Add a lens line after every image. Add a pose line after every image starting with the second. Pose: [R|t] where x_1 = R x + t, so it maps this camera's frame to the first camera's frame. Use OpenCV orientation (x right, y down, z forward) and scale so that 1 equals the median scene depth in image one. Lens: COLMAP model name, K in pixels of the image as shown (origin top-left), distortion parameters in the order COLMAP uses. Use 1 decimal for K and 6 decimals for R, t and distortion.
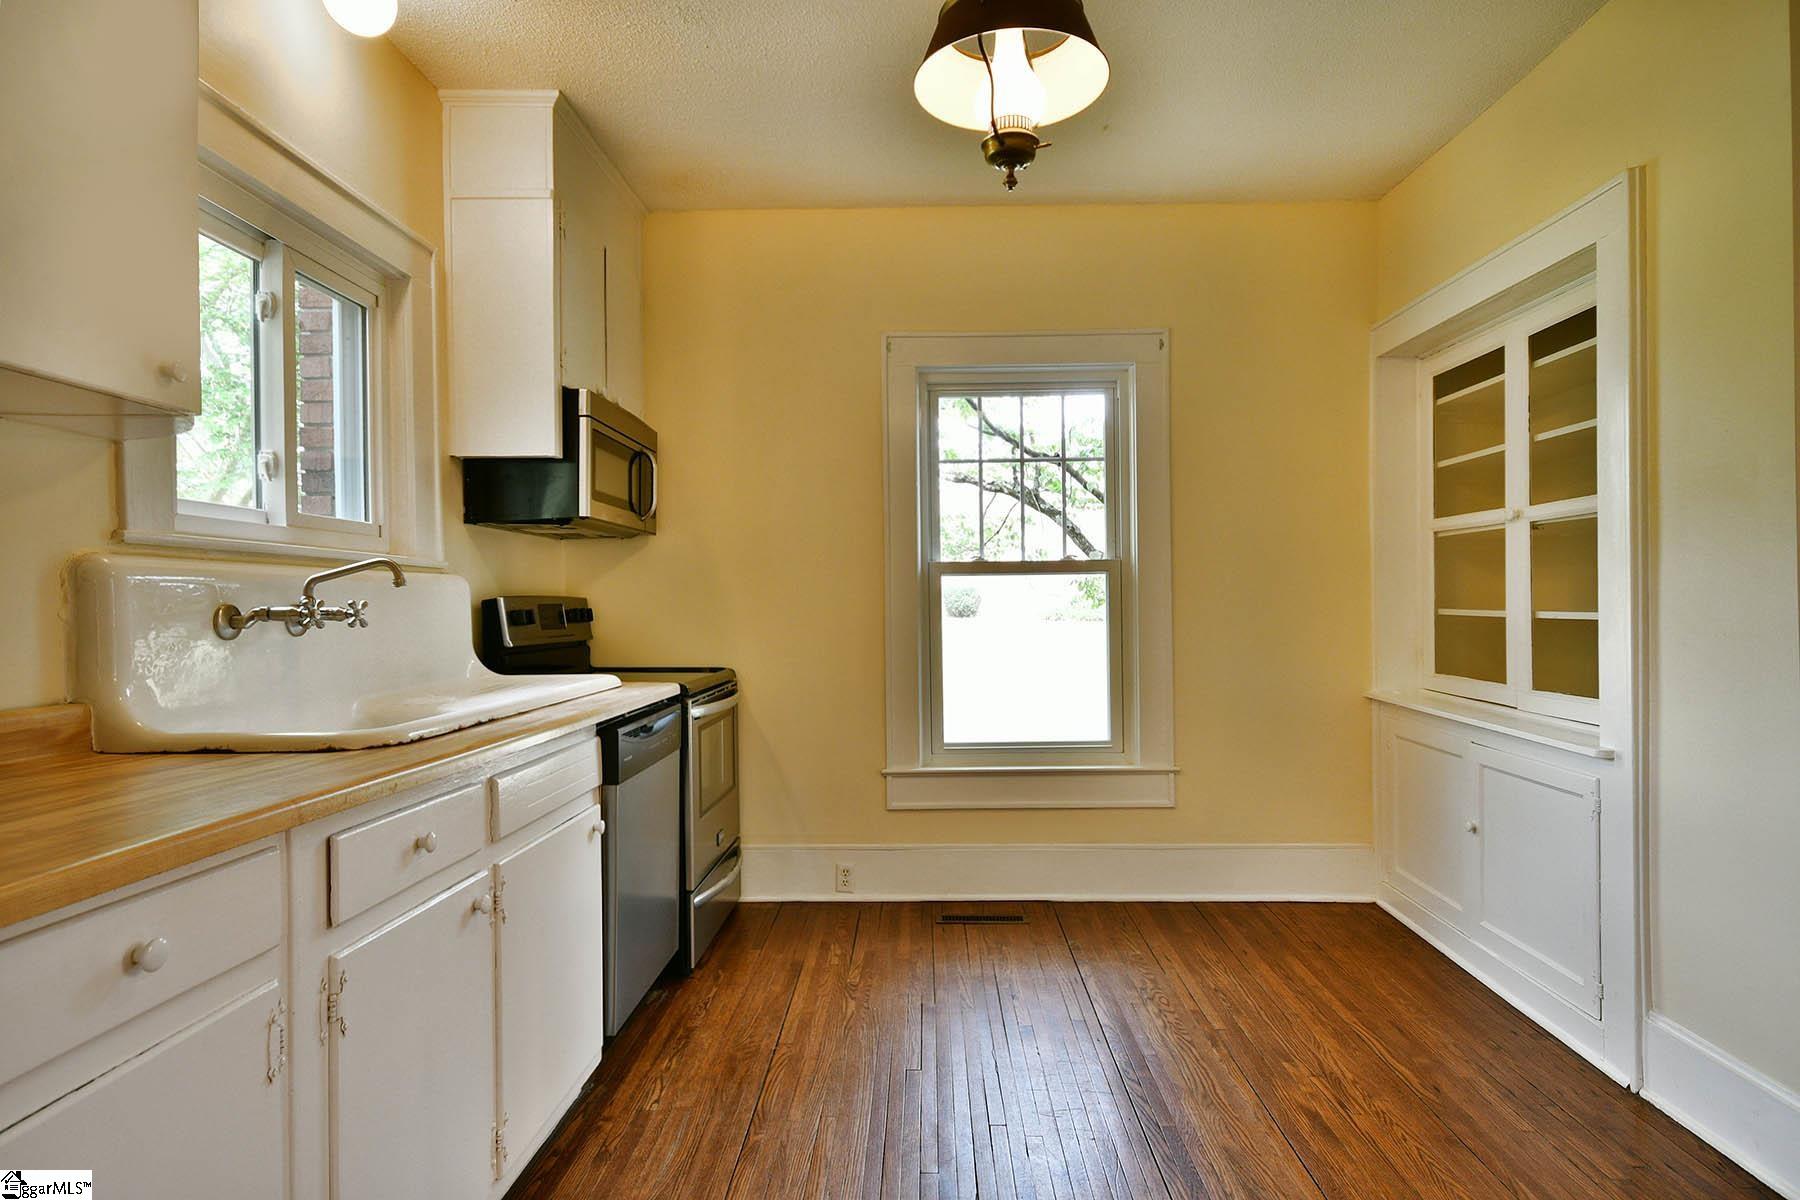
lens RADIAL K [[992.8, 0, 870.6], [0, 992.8, 605.7], [0, 0, 1]] dist [0.017233, -0.001739]
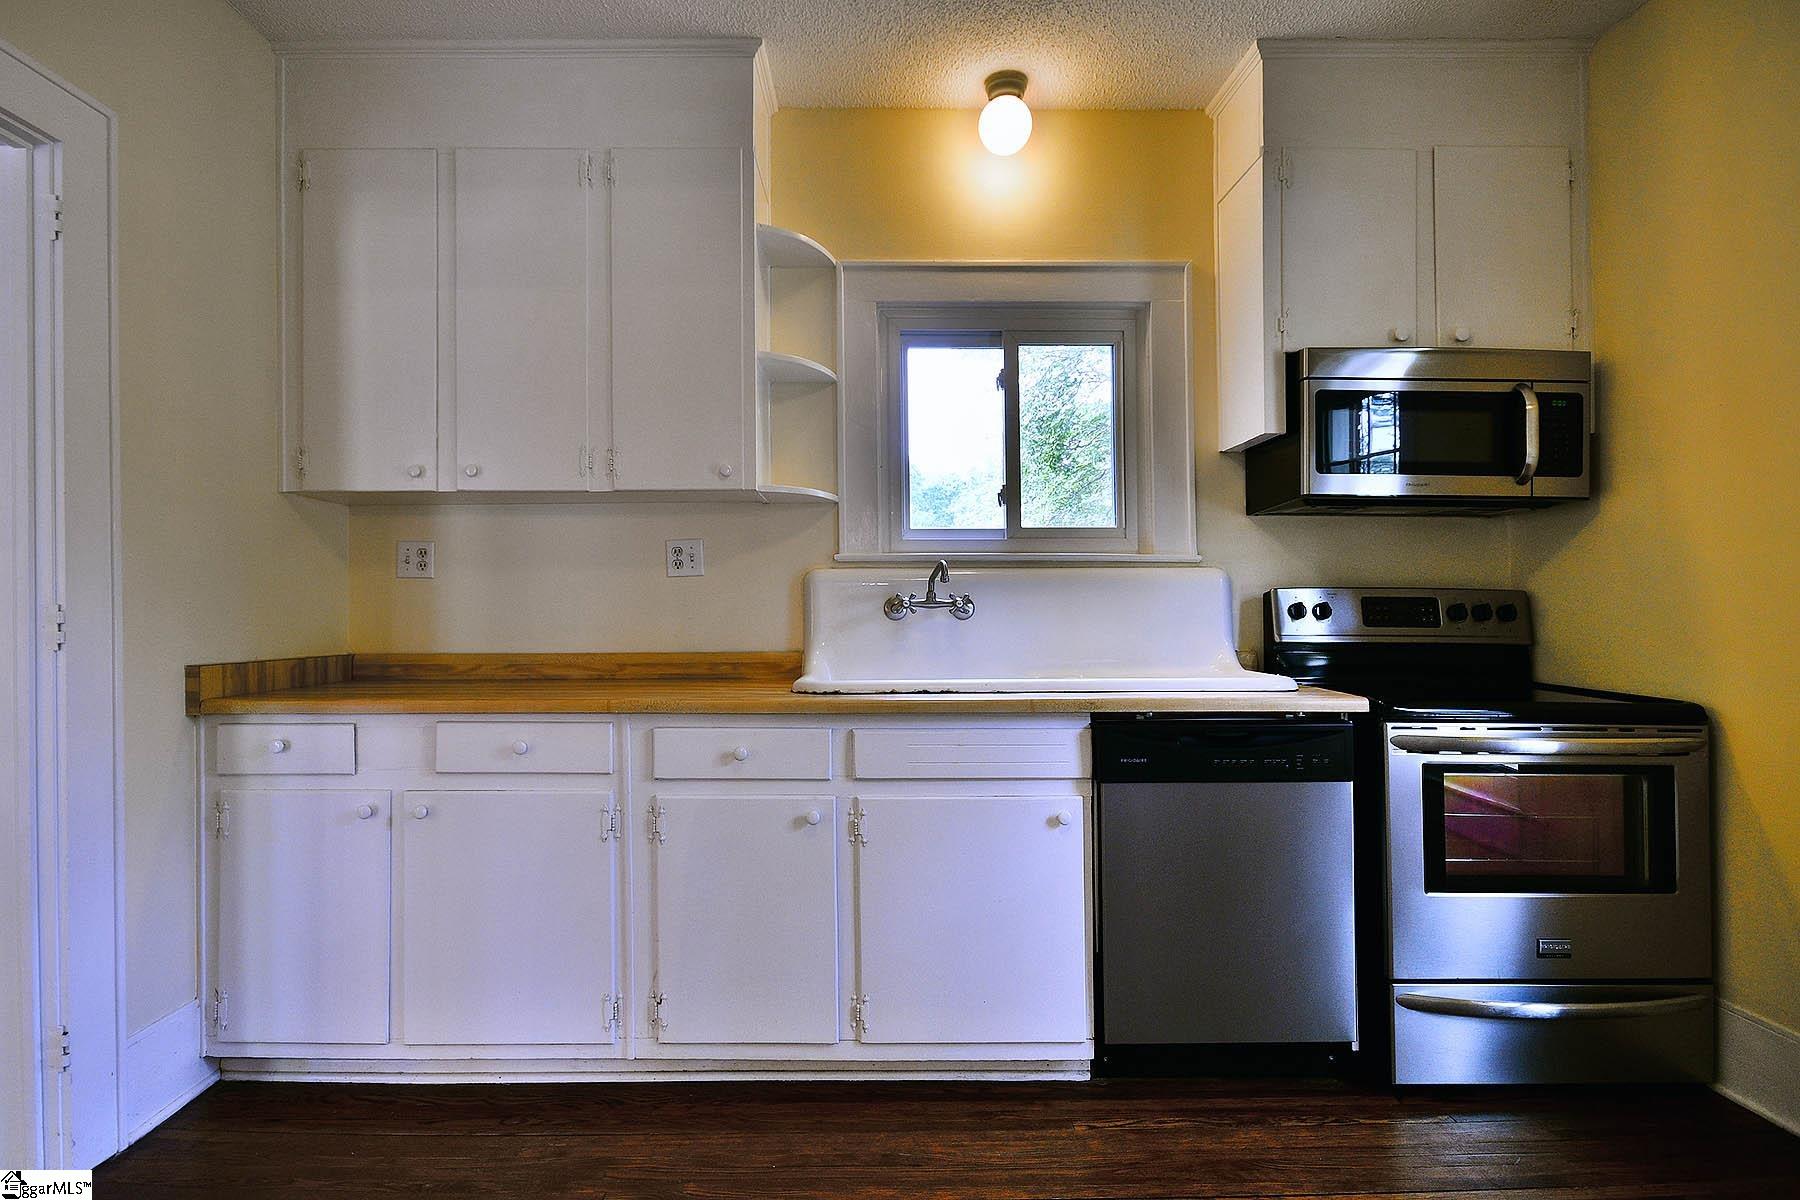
lens RADIAL K [[886.9, 0, 849.9], [0, 886.9, 601.8], [0, 0, 1]] dist [0.000674, 0.000221]
pose [[0.048202, -0.000547, -0.998837, 0.601140], [-0.000026, 1.000000, -0.000549, 0.005861], [0.998838, 0.000052, 0.048202, 0.731270]]
